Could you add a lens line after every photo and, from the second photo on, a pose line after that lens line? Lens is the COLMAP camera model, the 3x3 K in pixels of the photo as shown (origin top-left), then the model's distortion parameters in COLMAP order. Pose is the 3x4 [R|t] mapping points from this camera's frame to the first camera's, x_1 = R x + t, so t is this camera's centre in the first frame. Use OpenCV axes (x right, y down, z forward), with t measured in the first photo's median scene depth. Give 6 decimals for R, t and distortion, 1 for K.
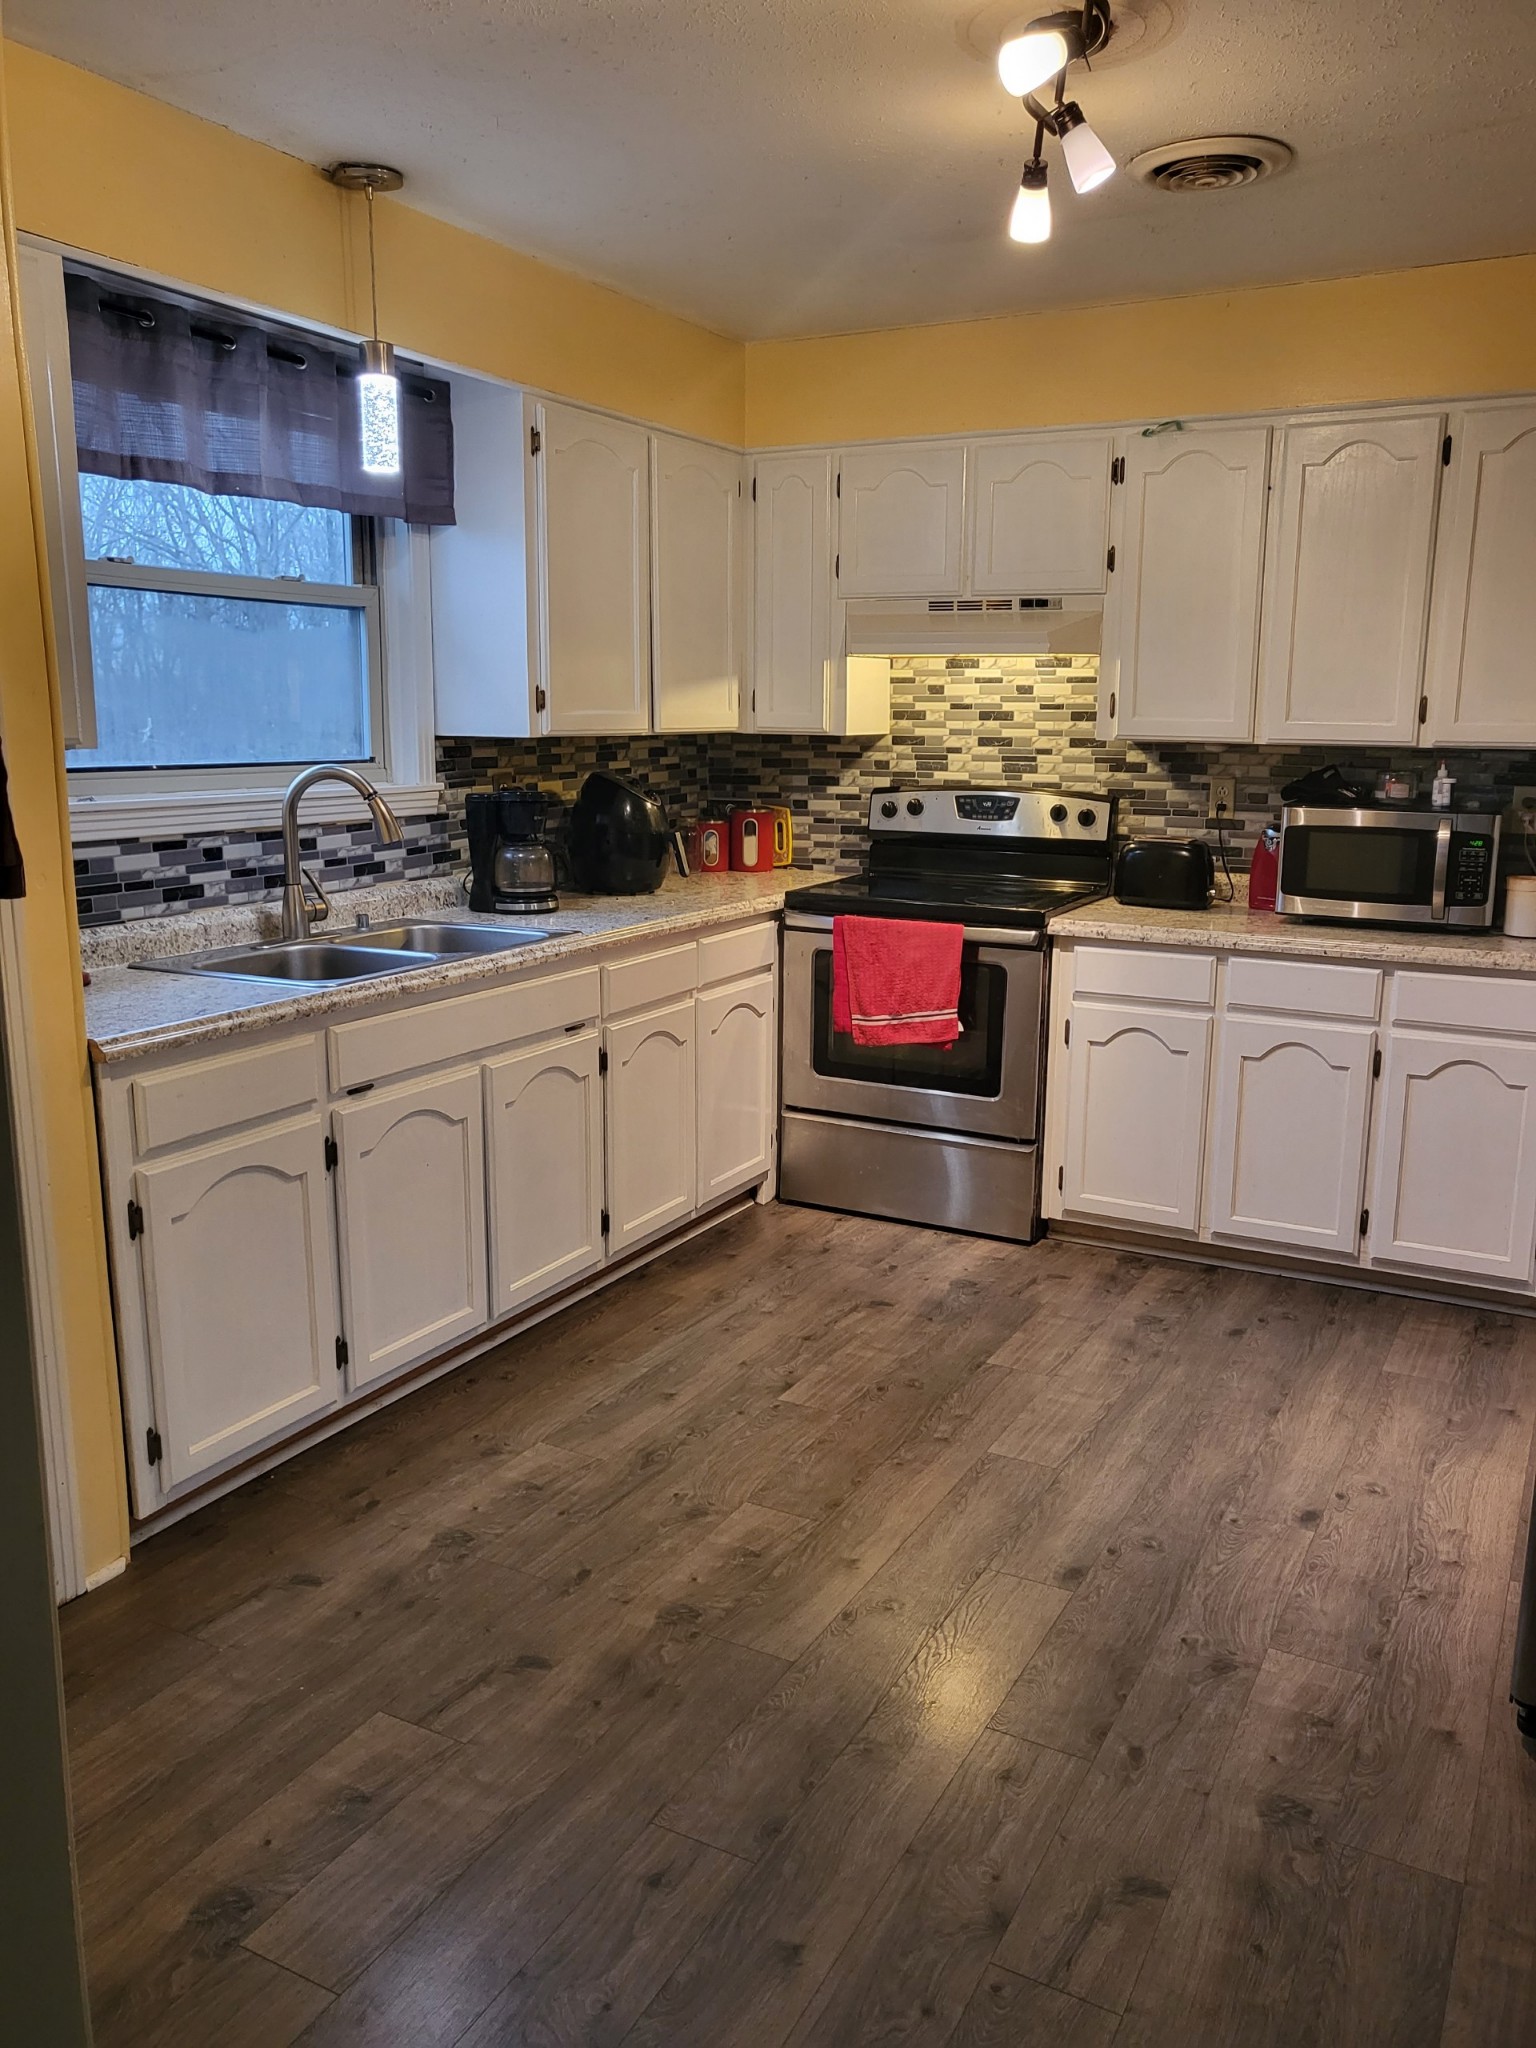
lens RADIAL K [[1576.3, 0, 768.0], [0, 1576.3, 1024.0], [0, 0, 1]] dist [0.003256, 0.004173]
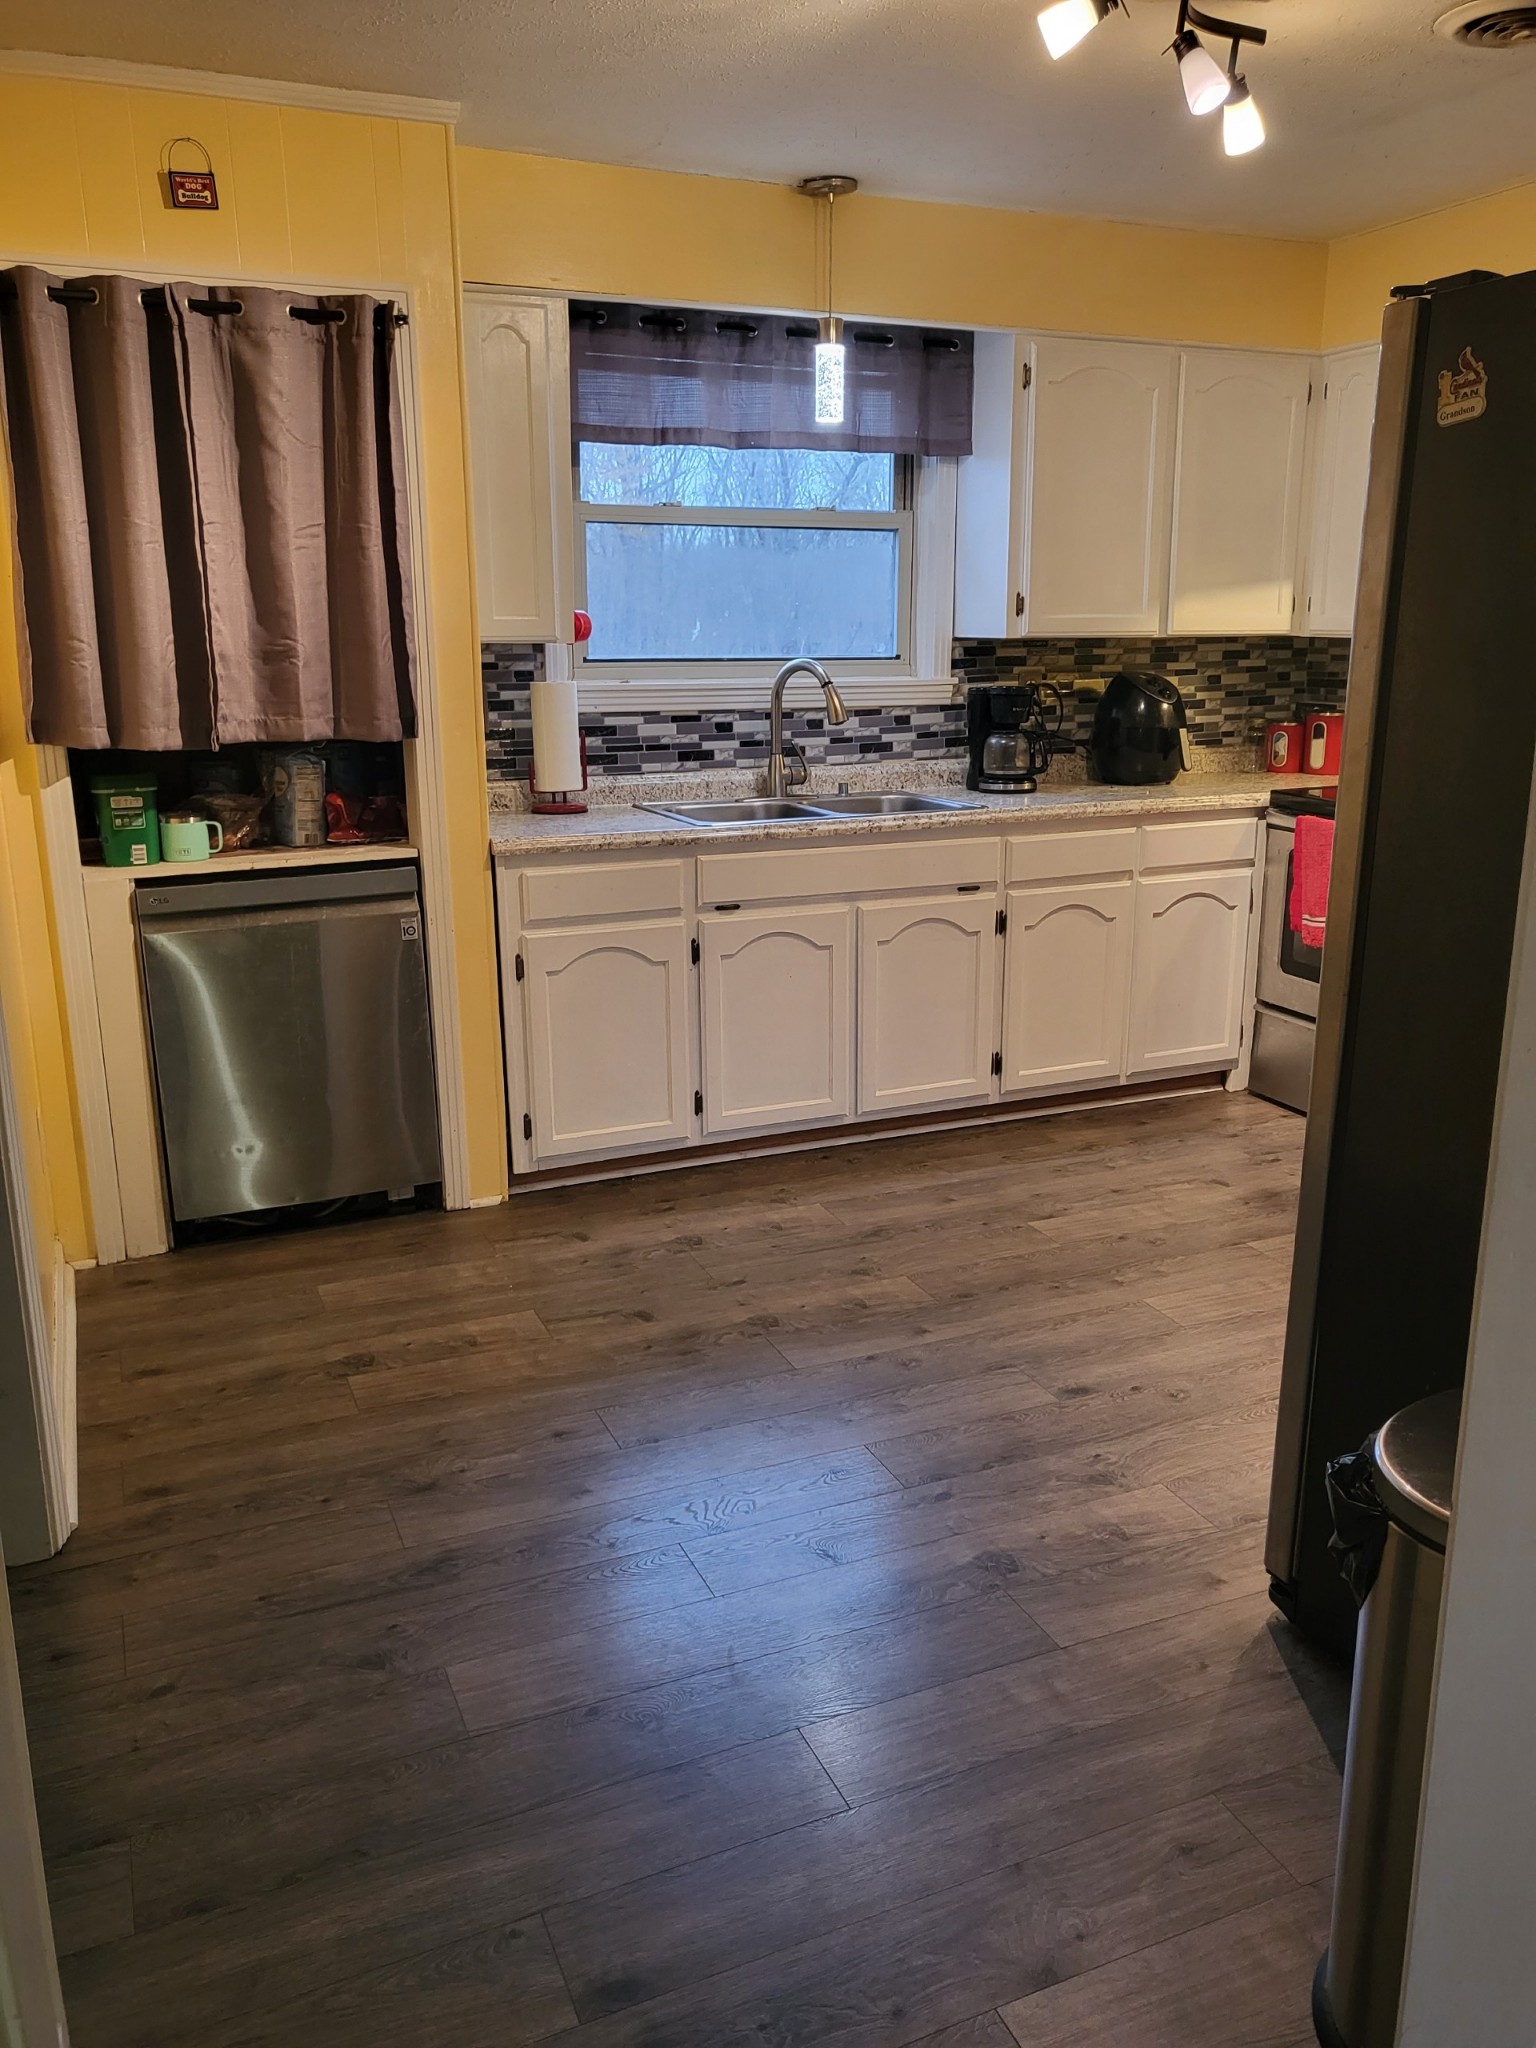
lens RADIAL K [[1560.3, 0, 771.9], [0, 1560.3, 1009.1], [0, 0, 1]] dist [-0.001141, -0.051948]
pose [[0.786666, 0.140547, -0.601168, 0.463751], [-0.112703, 0.990073, 0.083990, 0.010029], [0.607004, 0.001681, 0.794697, -0.005108]]
